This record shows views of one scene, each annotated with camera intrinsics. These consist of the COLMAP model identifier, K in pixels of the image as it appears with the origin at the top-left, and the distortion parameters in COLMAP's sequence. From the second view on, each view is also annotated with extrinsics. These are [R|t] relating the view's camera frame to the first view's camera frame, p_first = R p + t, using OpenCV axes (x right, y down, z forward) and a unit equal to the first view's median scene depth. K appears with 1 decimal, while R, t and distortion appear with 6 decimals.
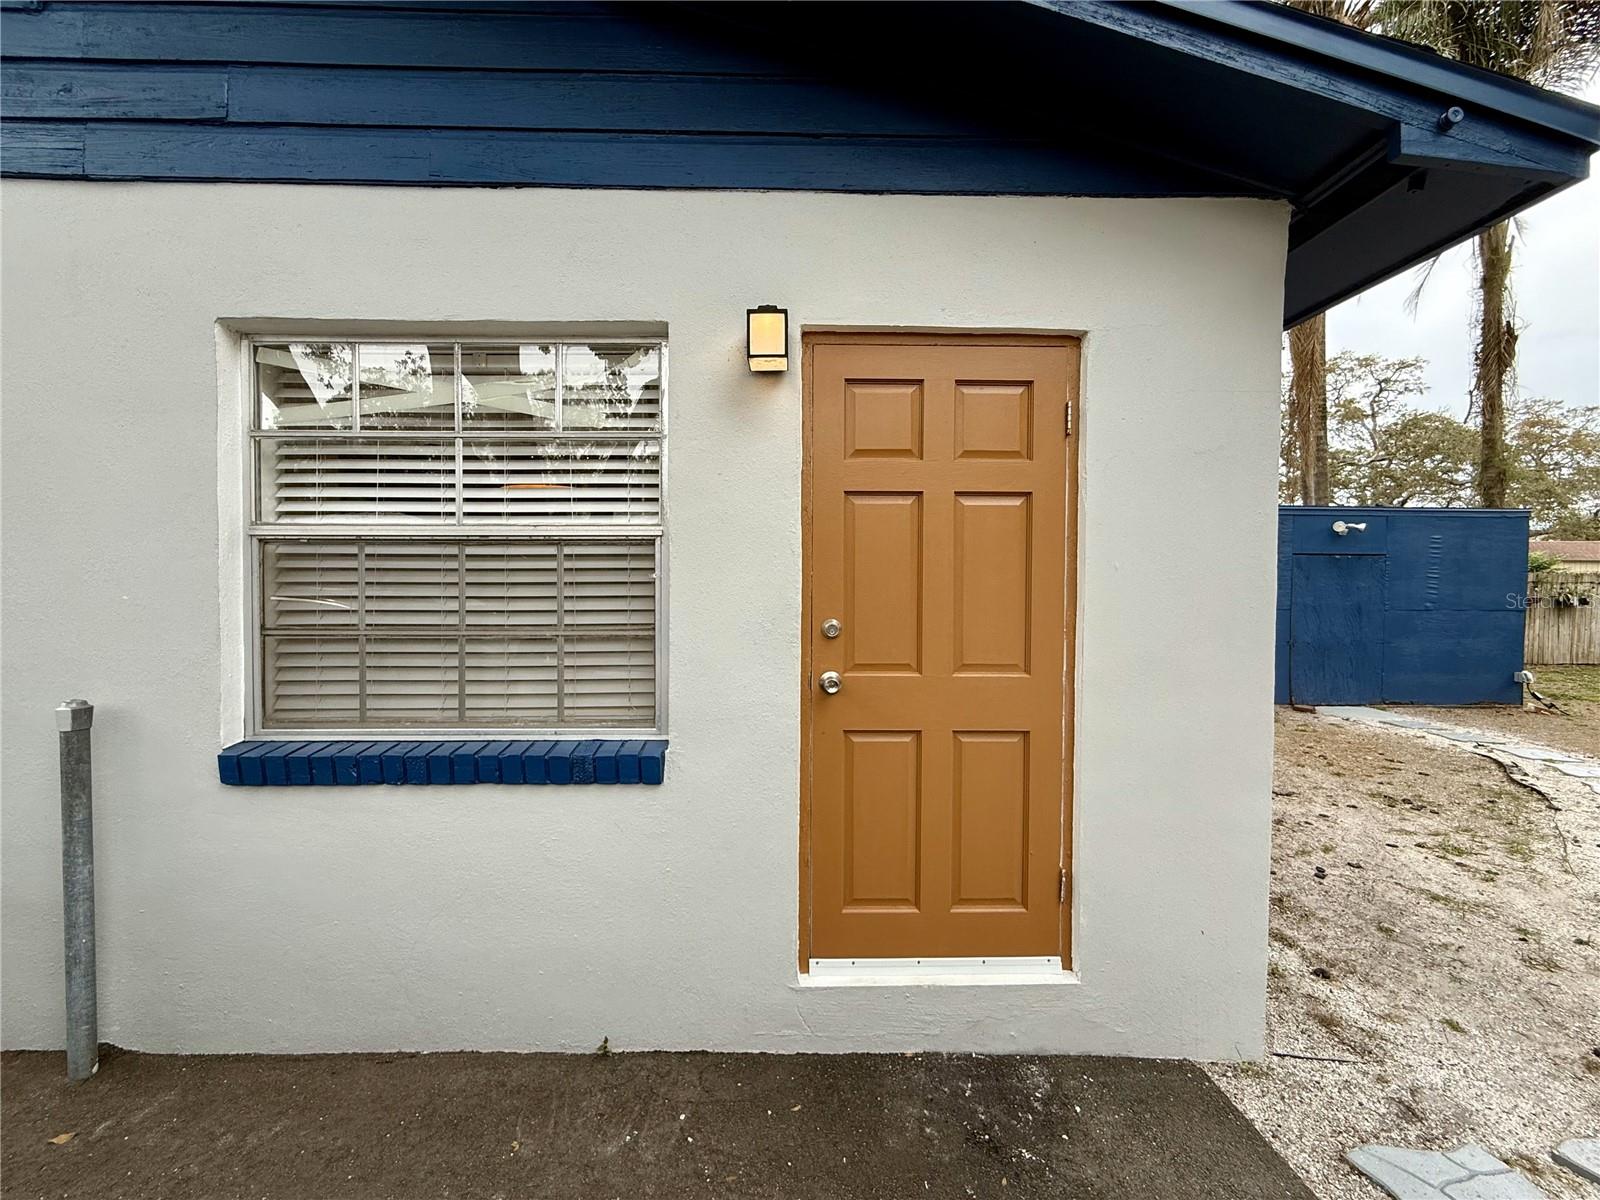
lens RADIAL K [[639.2, 0, 794.8], [0, 639.2, 593.8], [0, 0, 1]] dist [-0.001417, 0.000292]
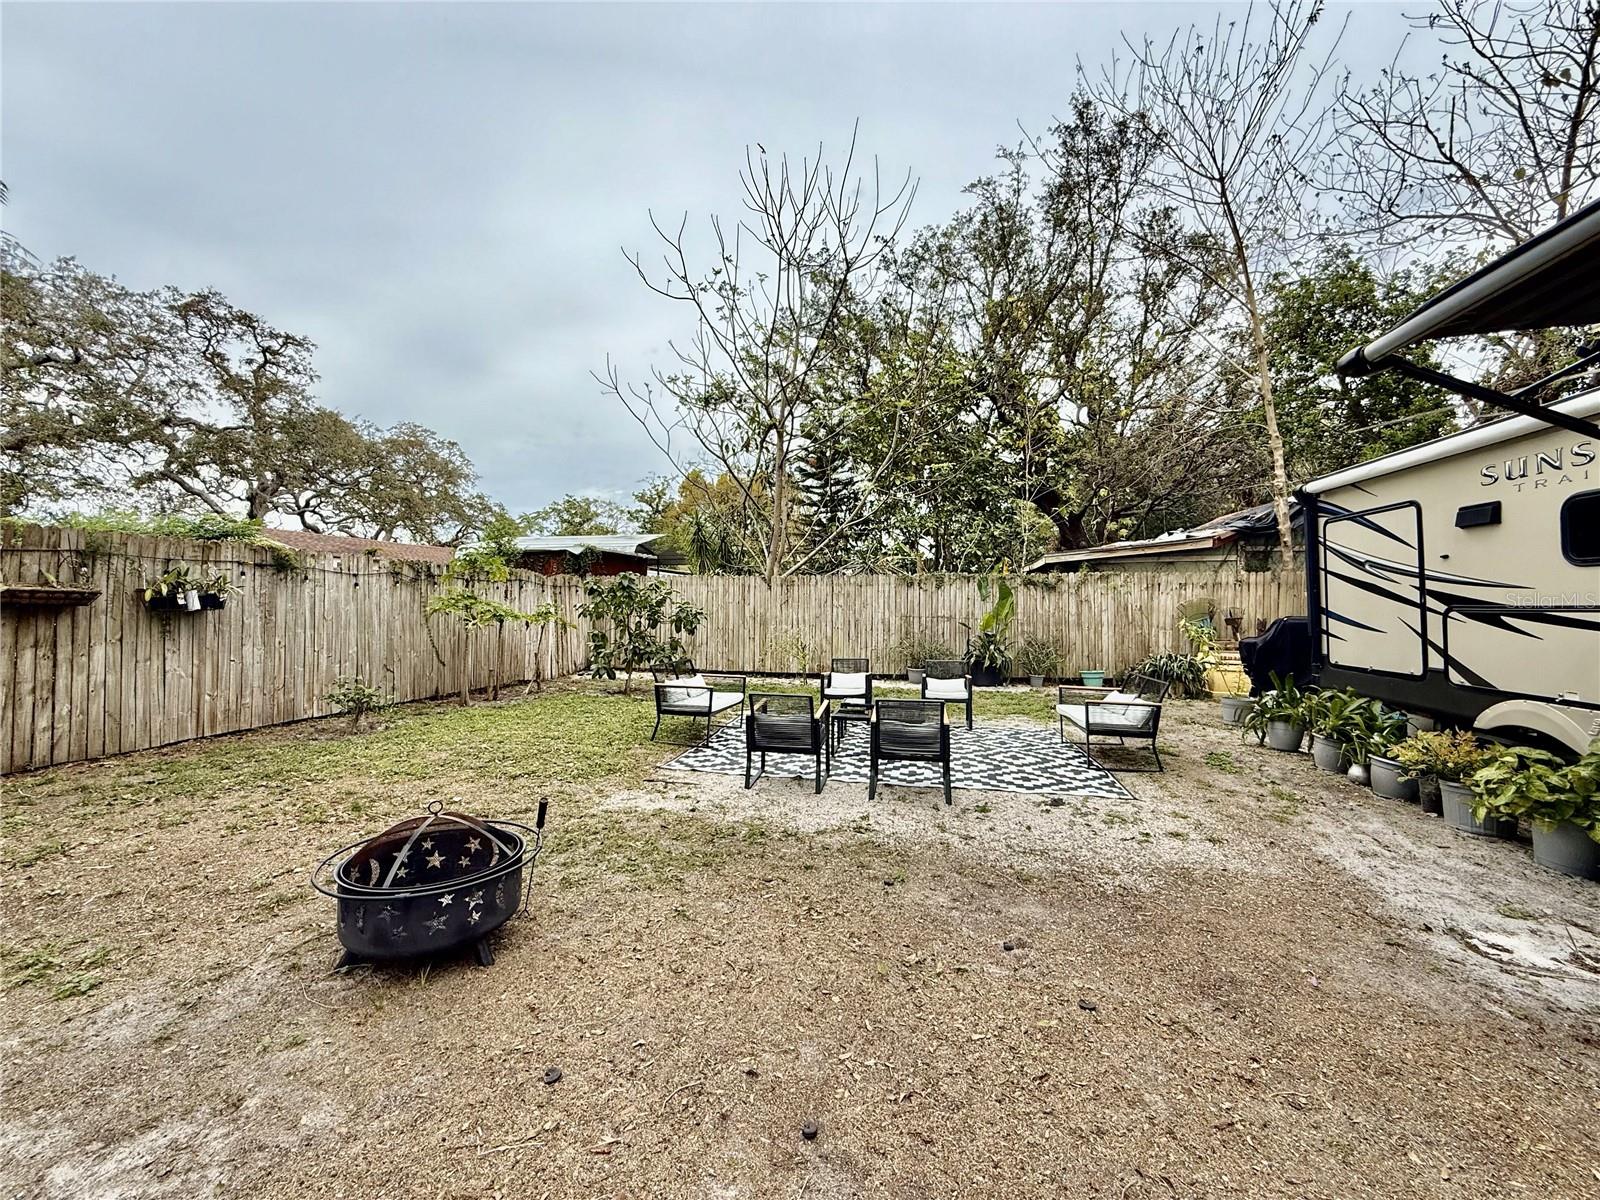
lens RADIAL K [[639.2, 0, 795.8], [0, 639.2, 596.6], [0, 0, 1]] dist [-0.001417, 0.000292]
pose [[0.220738, 0.008301, 0.975298, 0.869534], [0.011001, 0.999879, -0.011000, 0.018129], [-0.975271, 0.013158, 0.220620, 0.482980]]
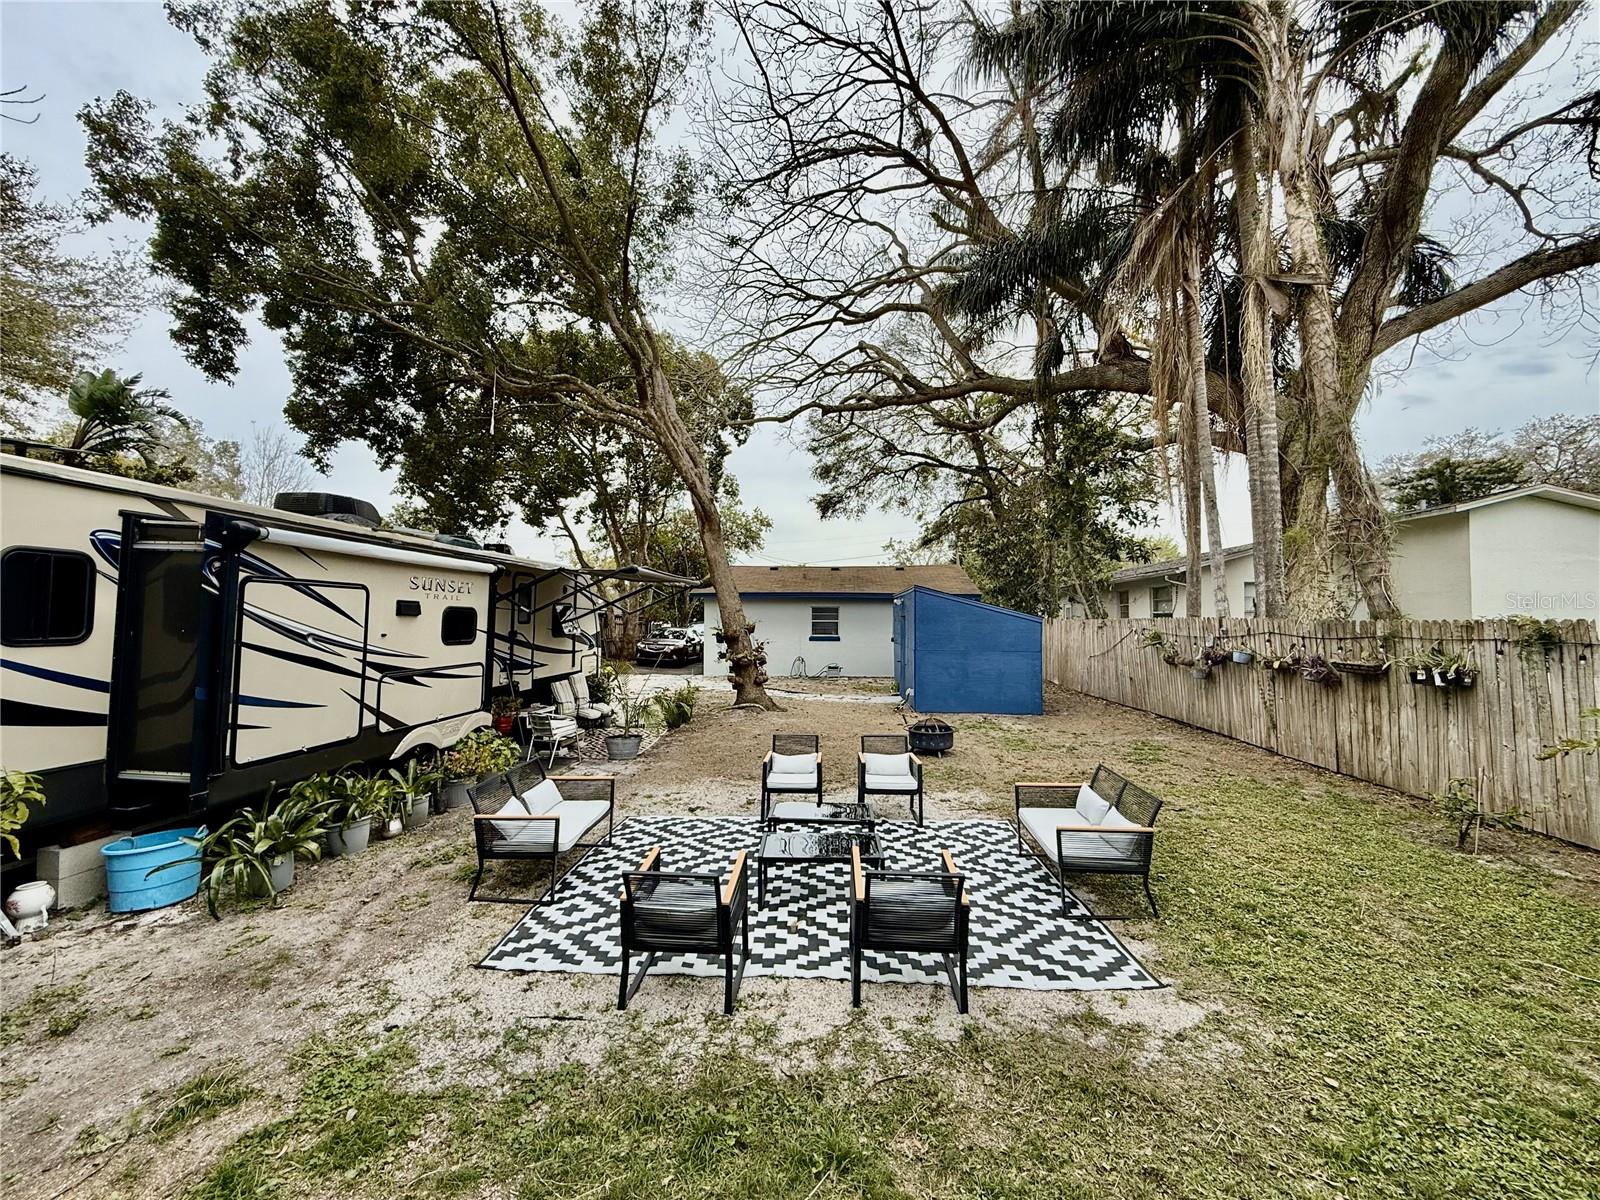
lens RADIAL K [[639.2, 0, 803.8], [0, 639.2, 594.6], [0, 0, 1]] dist [-0.001417, 0.000292]
pose [[-0.082130, -0.049745, -0.995379, 1.731319], [-0.021305, 0.998613, -0.048149, -0.017588], [0.996394, 0.017252, -0.083076, 0.546297]]
